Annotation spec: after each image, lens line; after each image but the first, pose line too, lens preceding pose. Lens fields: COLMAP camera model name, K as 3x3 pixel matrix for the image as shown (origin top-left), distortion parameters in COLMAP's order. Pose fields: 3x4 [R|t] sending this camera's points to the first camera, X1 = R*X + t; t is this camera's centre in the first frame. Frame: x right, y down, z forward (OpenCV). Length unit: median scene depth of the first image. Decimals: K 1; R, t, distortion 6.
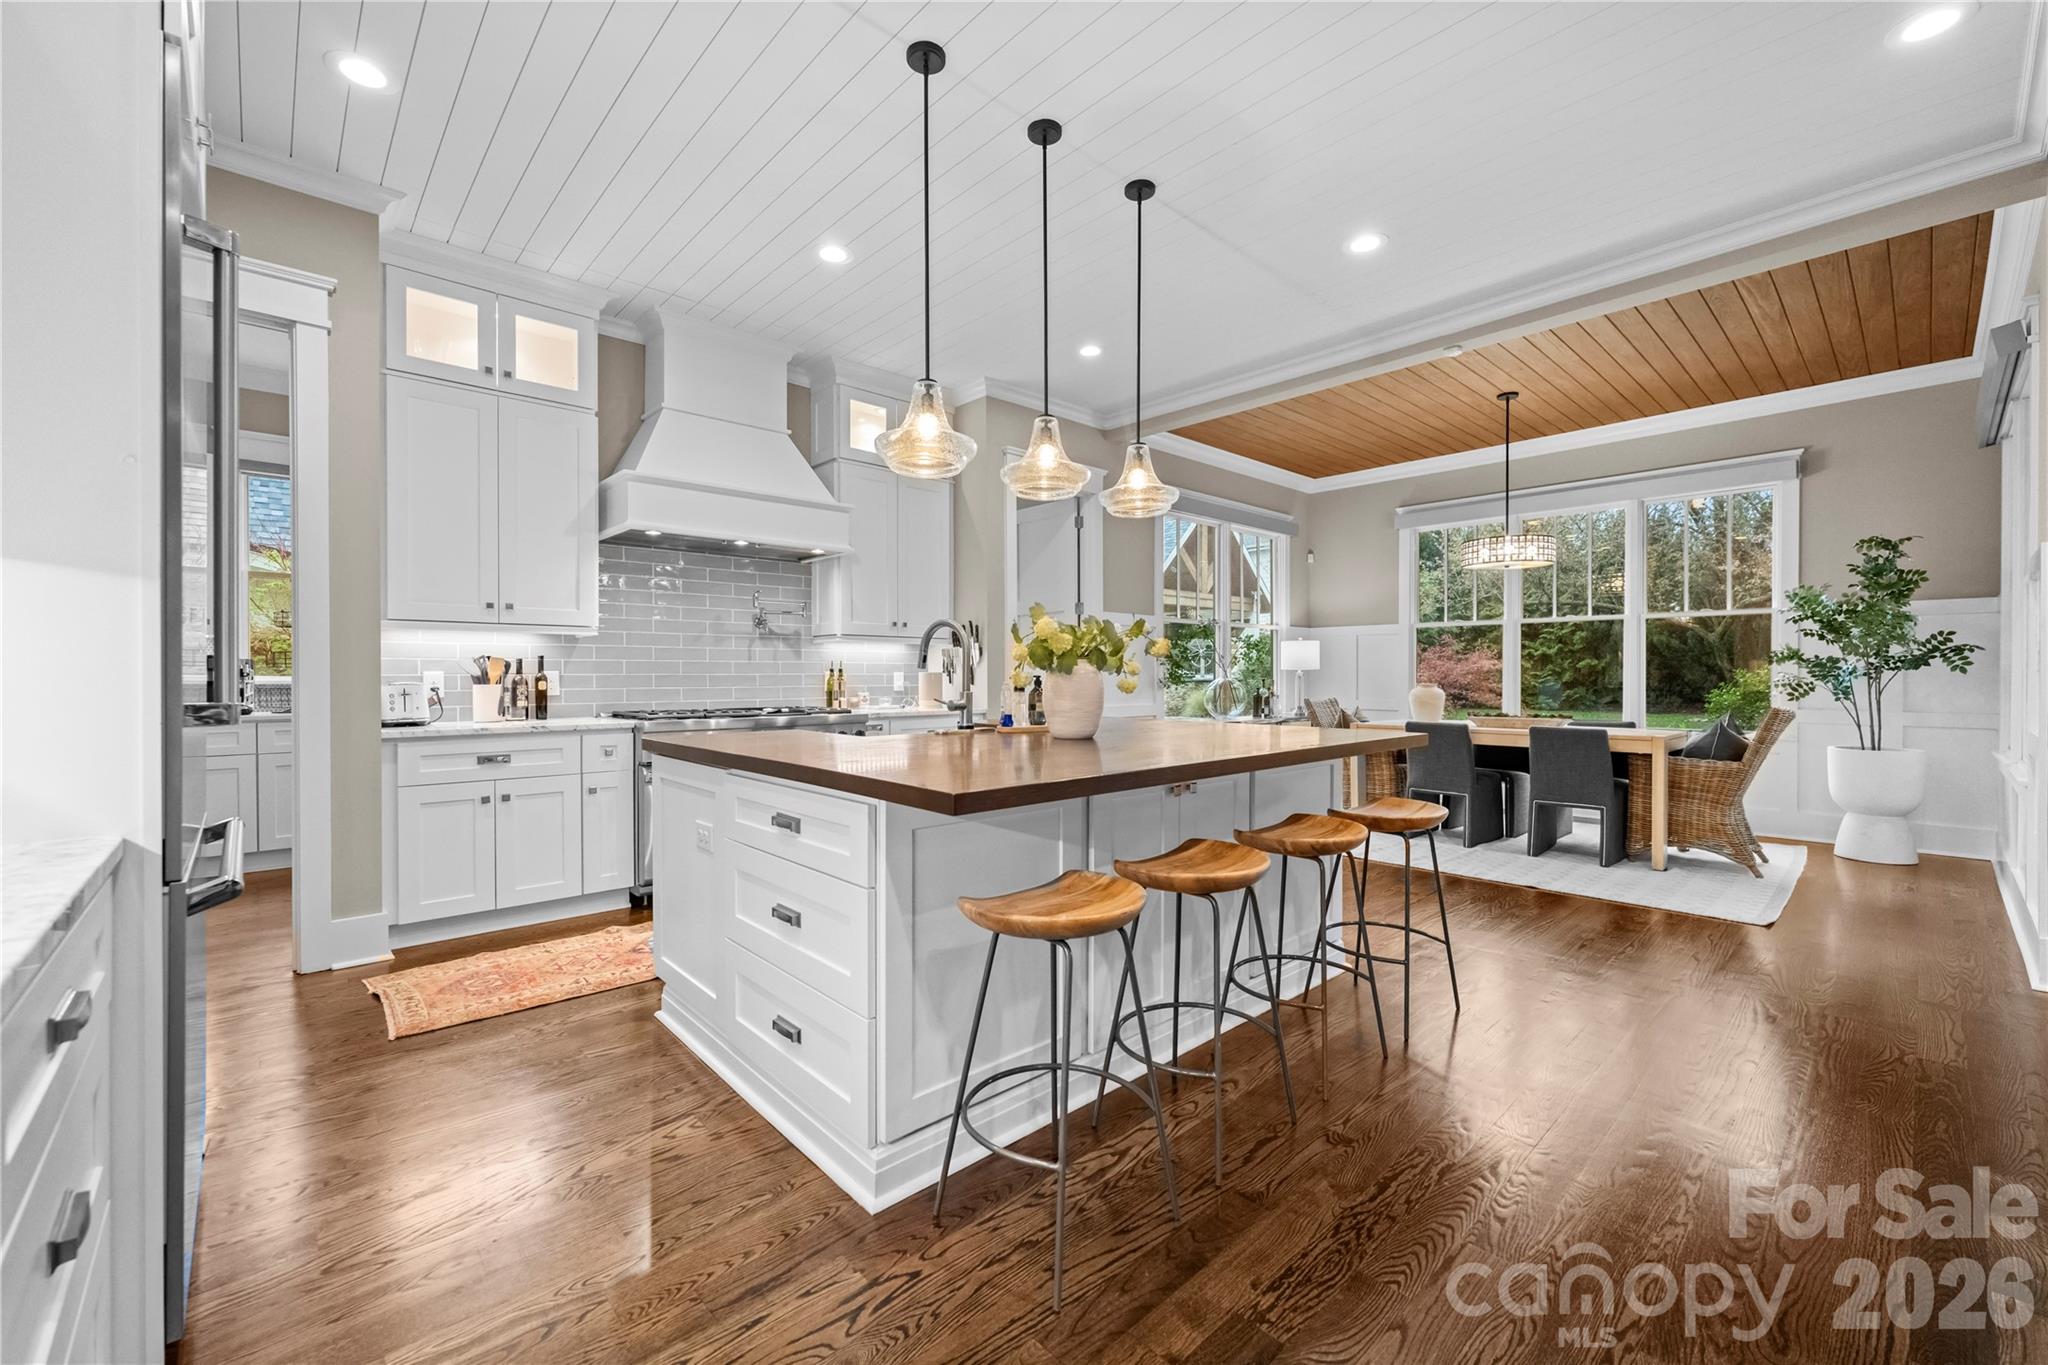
lens RADIAL K [[832.3, 0, 1015.4], [0, 832.3, 675.1], [0, 0, 1]] dist [0.000420, -0.000571]
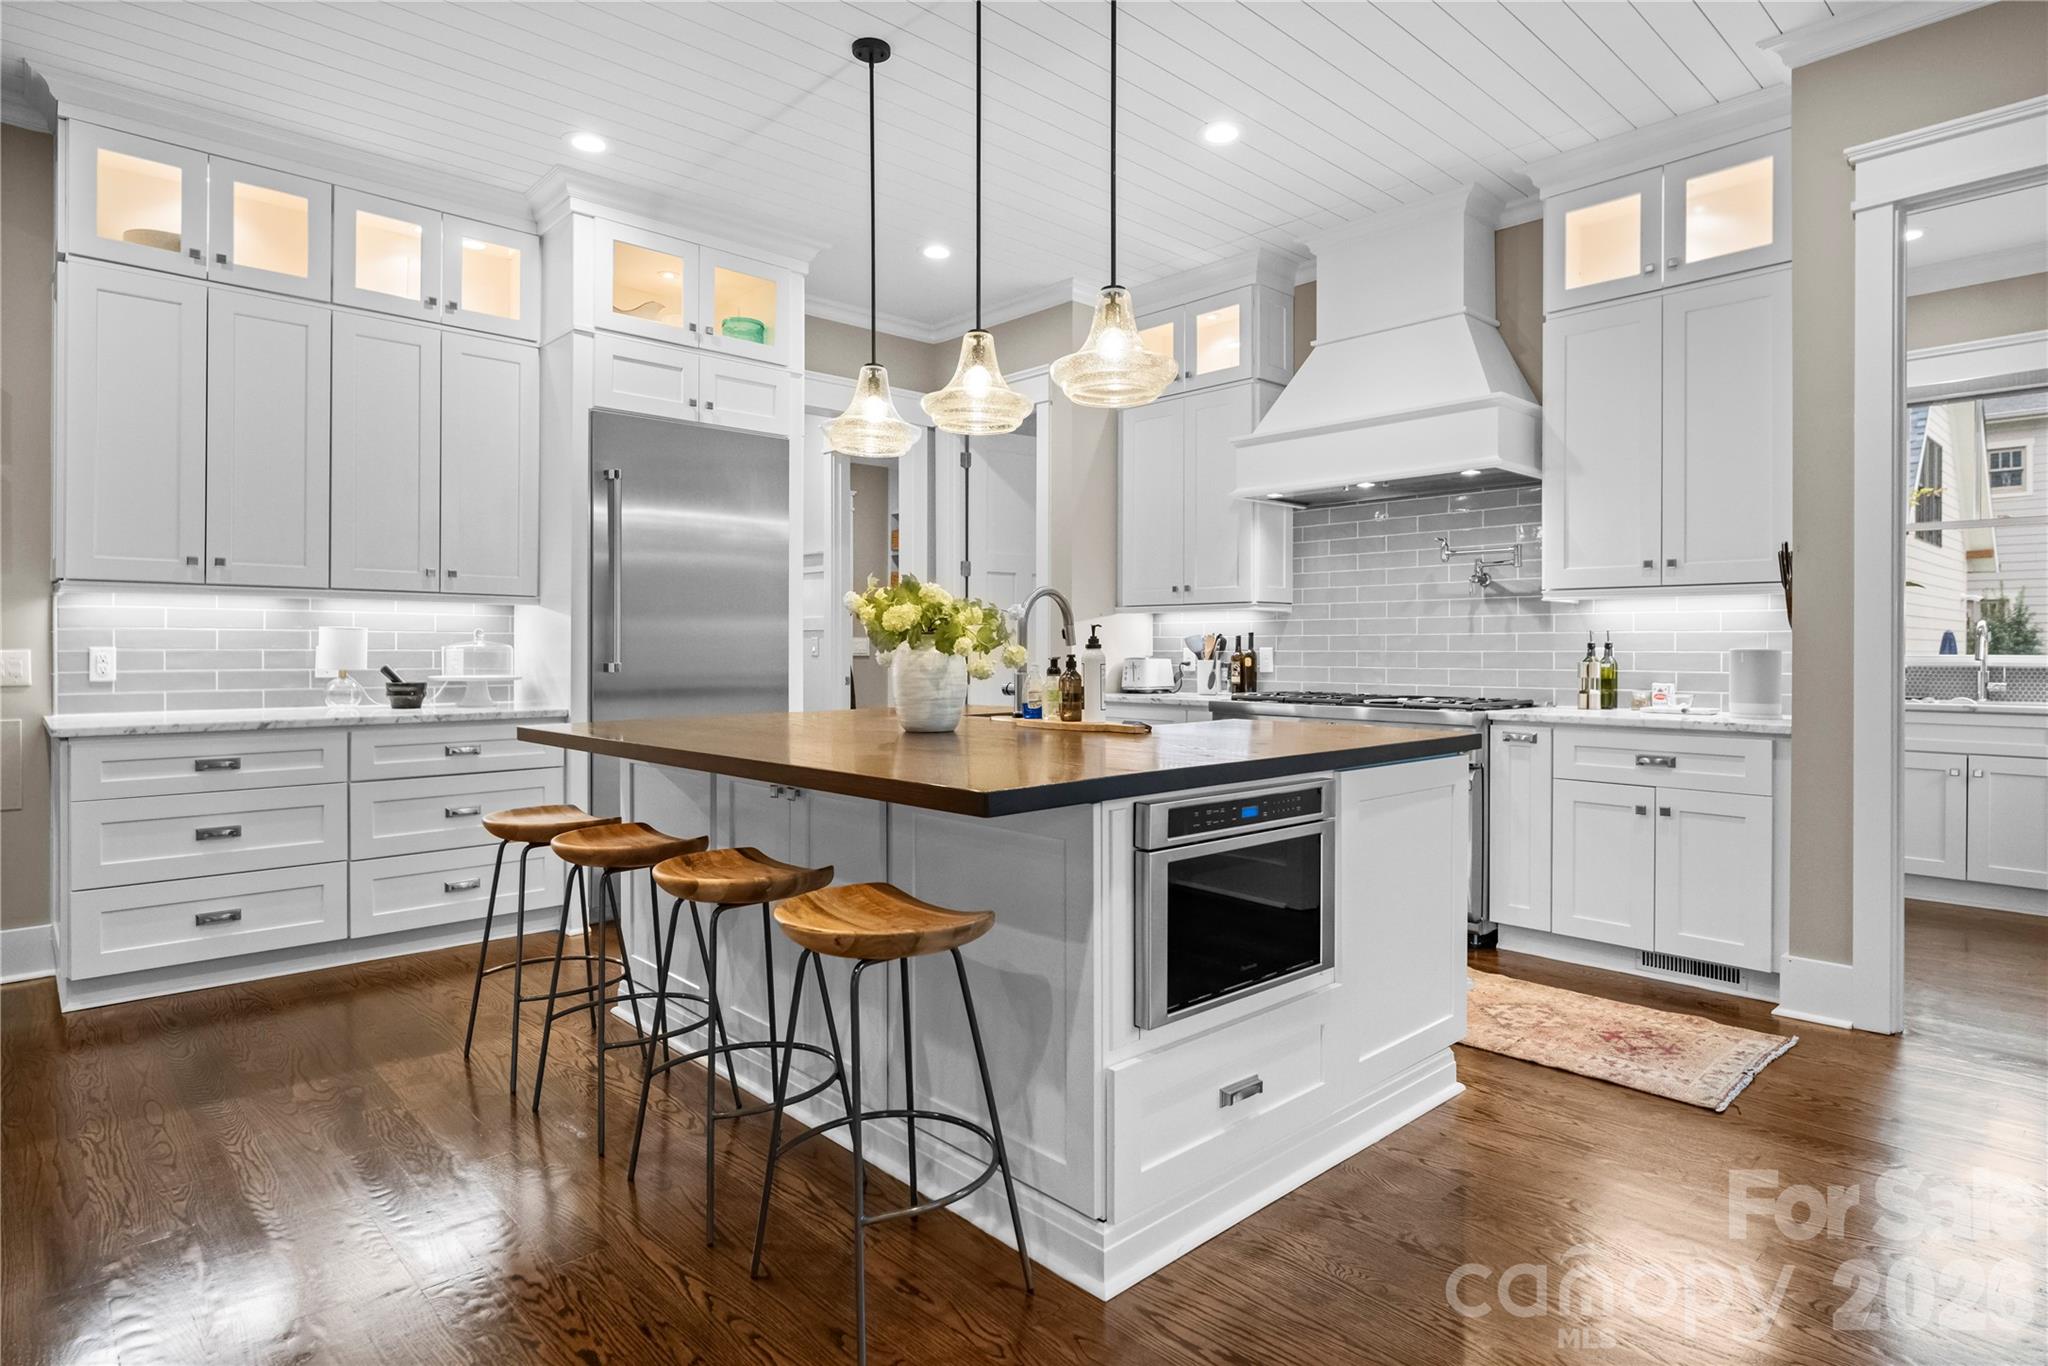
lens RADIAL K [[1112.5, 0, 1032.3], [0, 1112.5, 646.5], [0, 0, 1]] dist [0.003240, 0.000136]
pose [[0.022678, -0.001254, -0.999742, 0.618456], [-0.002382, 0.999996, -0.001309, -0.003352], [0.999740, 0.002411, 0.022674, 0.574396]]
